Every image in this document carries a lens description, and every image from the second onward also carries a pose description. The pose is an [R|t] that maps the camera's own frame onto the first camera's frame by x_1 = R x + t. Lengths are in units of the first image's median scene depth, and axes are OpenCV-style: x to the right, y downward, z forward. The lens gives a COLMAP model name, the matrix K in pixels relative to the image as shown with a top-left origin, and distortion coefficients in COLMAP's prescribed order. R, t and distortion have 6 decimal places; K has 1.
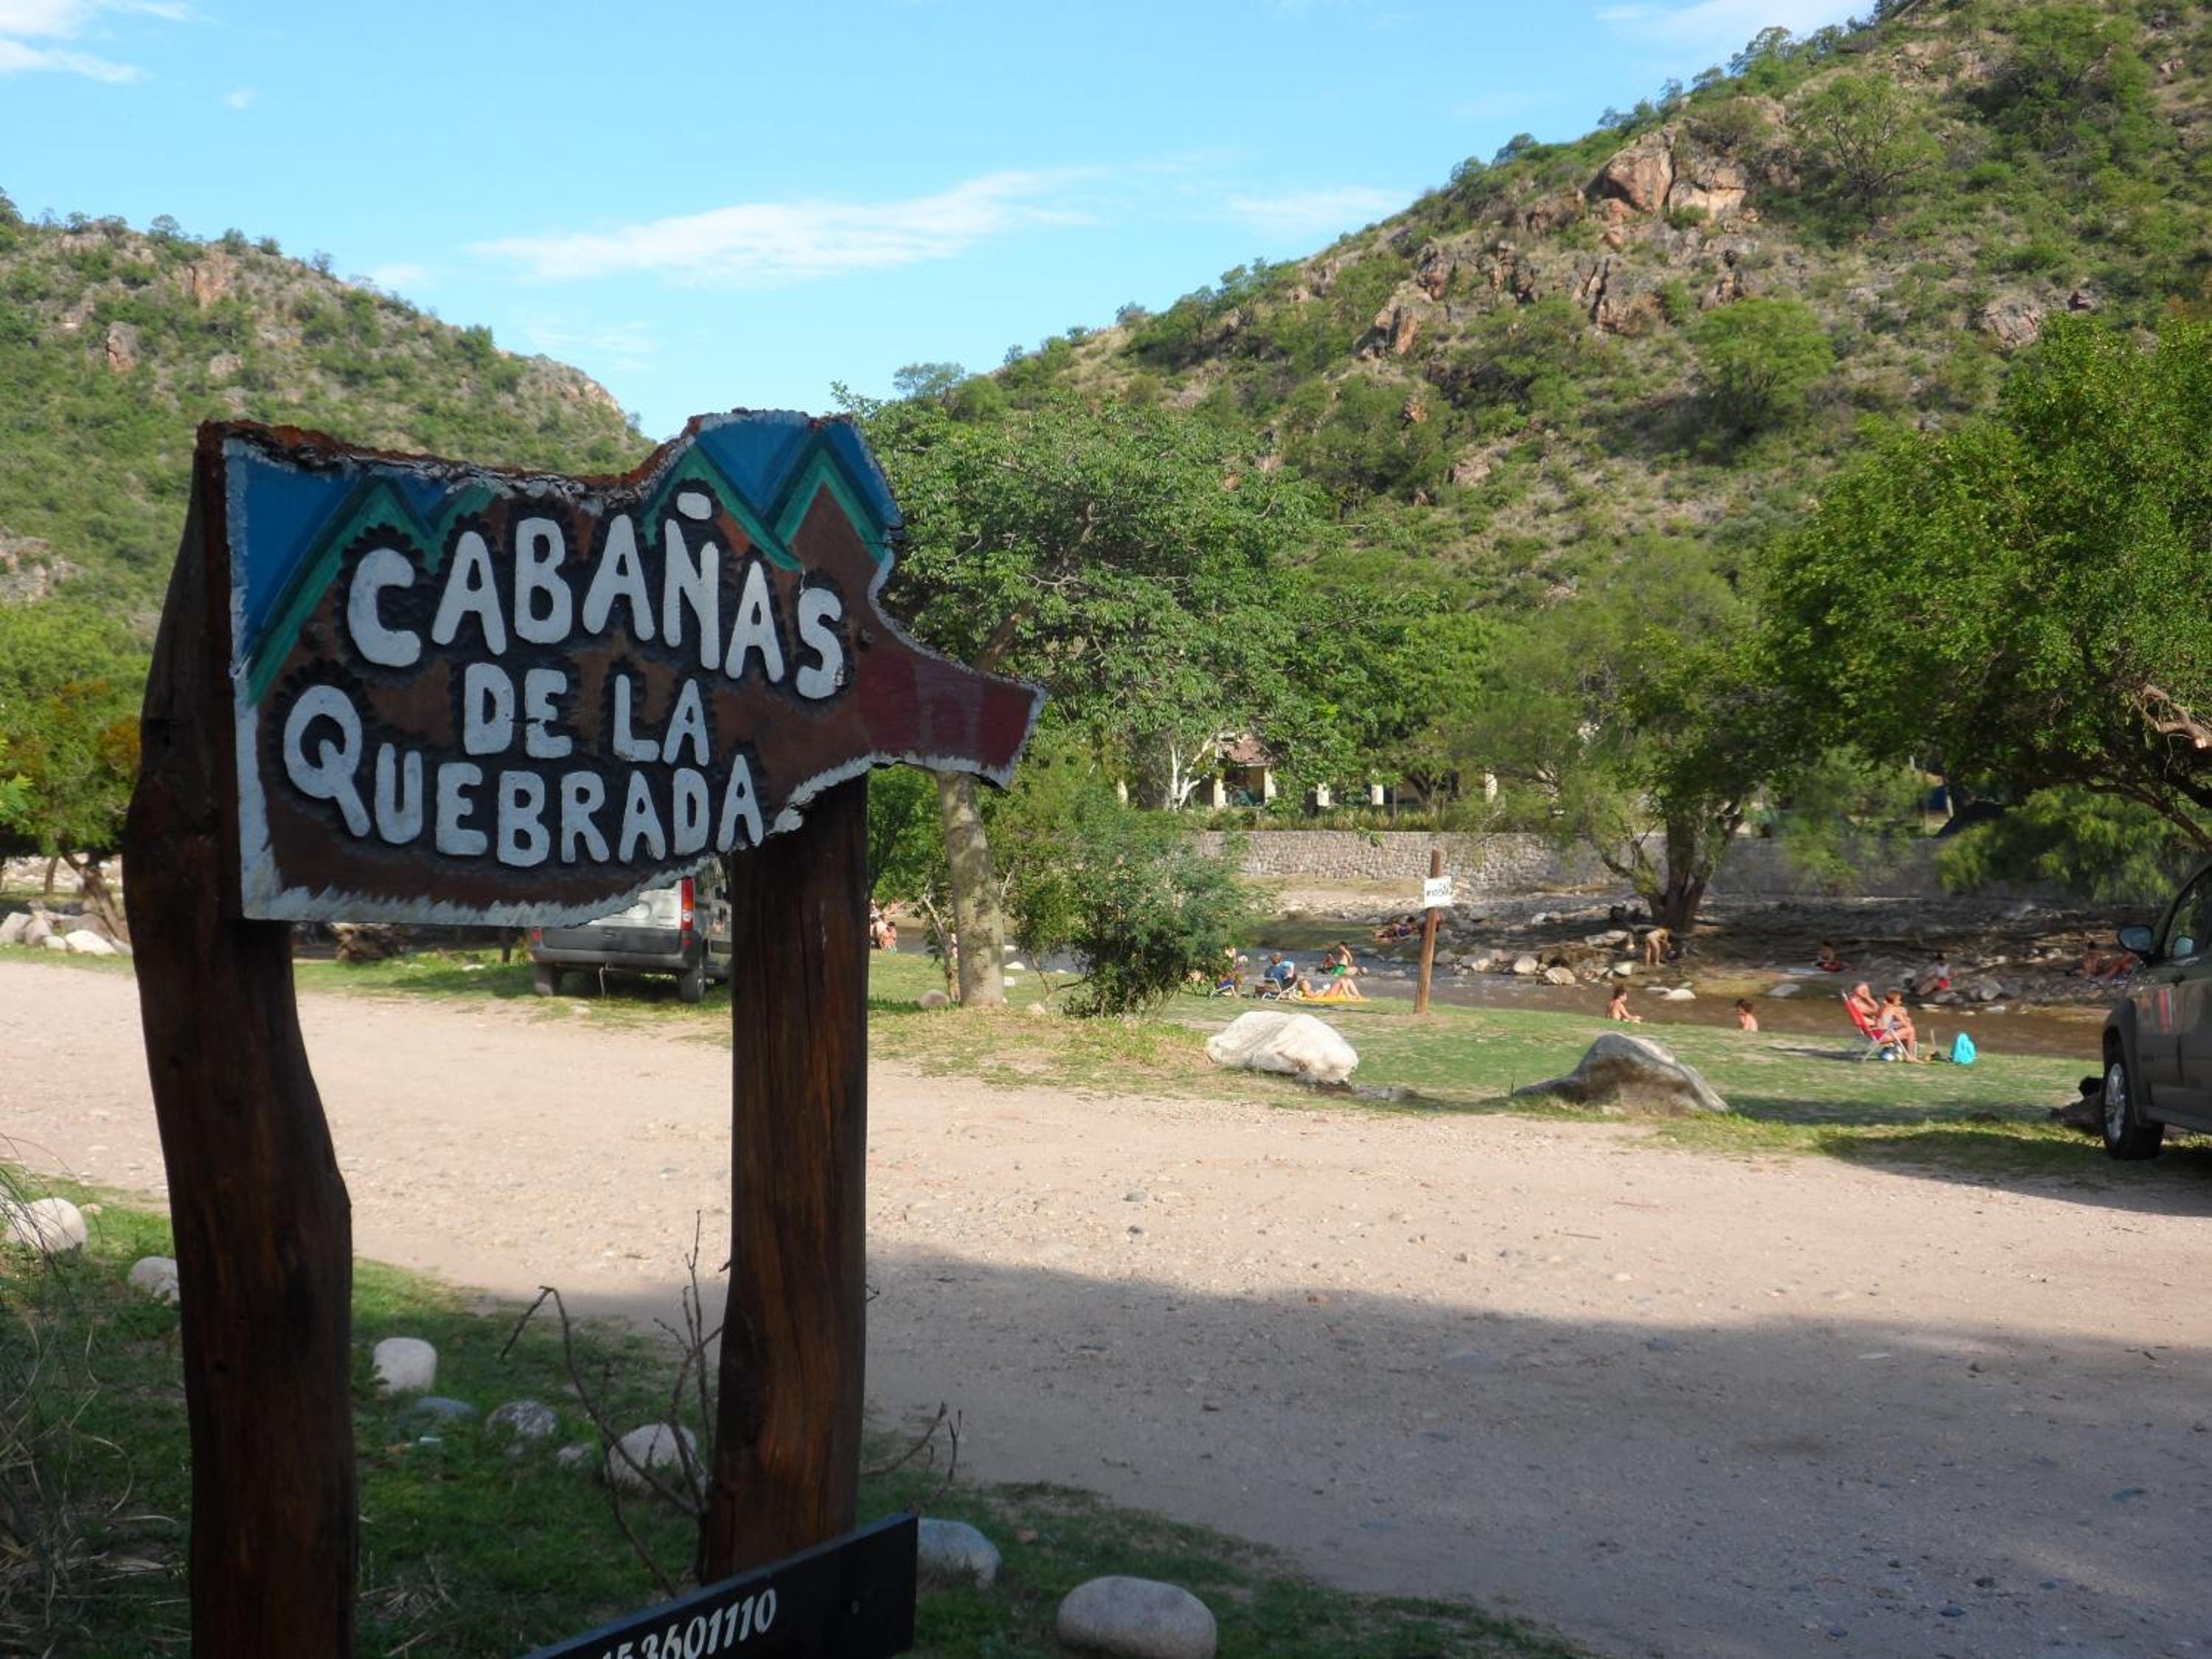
lens RADIAL K [[2650.7, 0, 1106.3], [0, 2650.7, 789.7], [0, 0, 1]] dist [-0.075424, 0.006294]
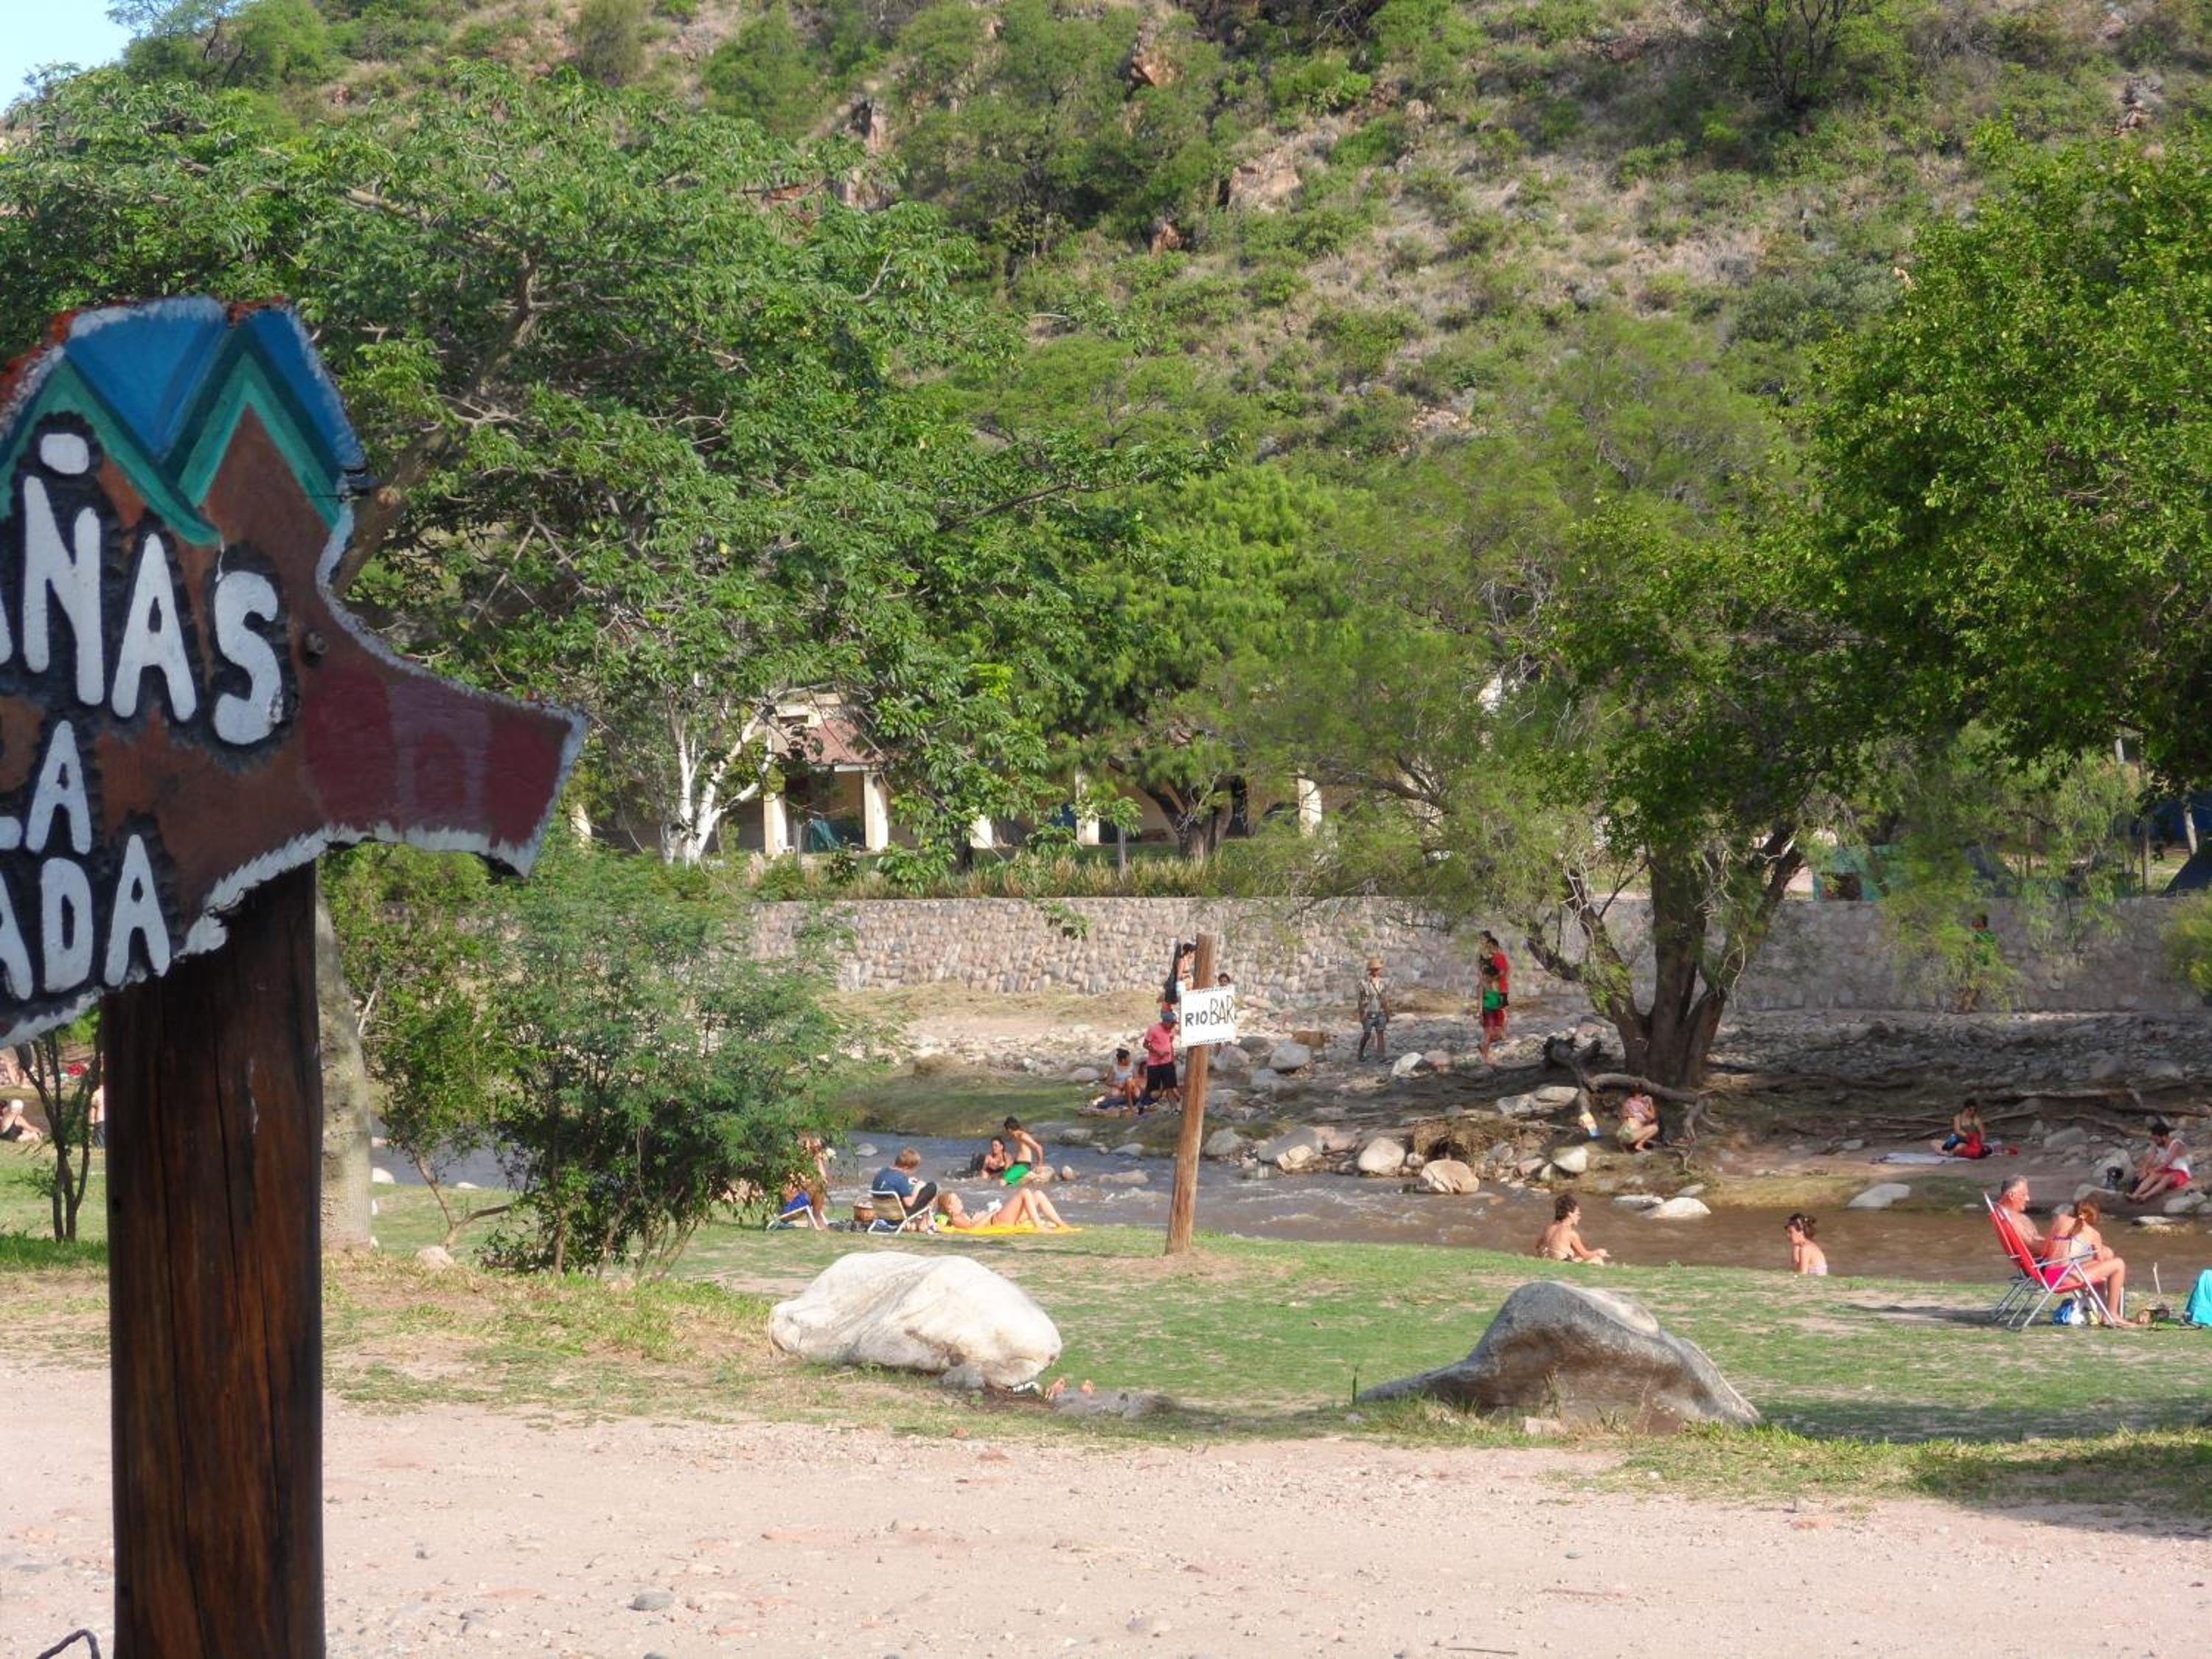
lens RADIAL K [[3488.2, 0, 1106.0], [0, 3488.2, 829.5], [0, 0, 1]] dist [-0.054901, -0.252626]
pose [[0.995303, -0.011027, 0.096179, 0.041038], [0.013143, 0.999685, -0.021395, 0.016719], [-0.095912, 0.022559, 0.995134, 0.330330]]
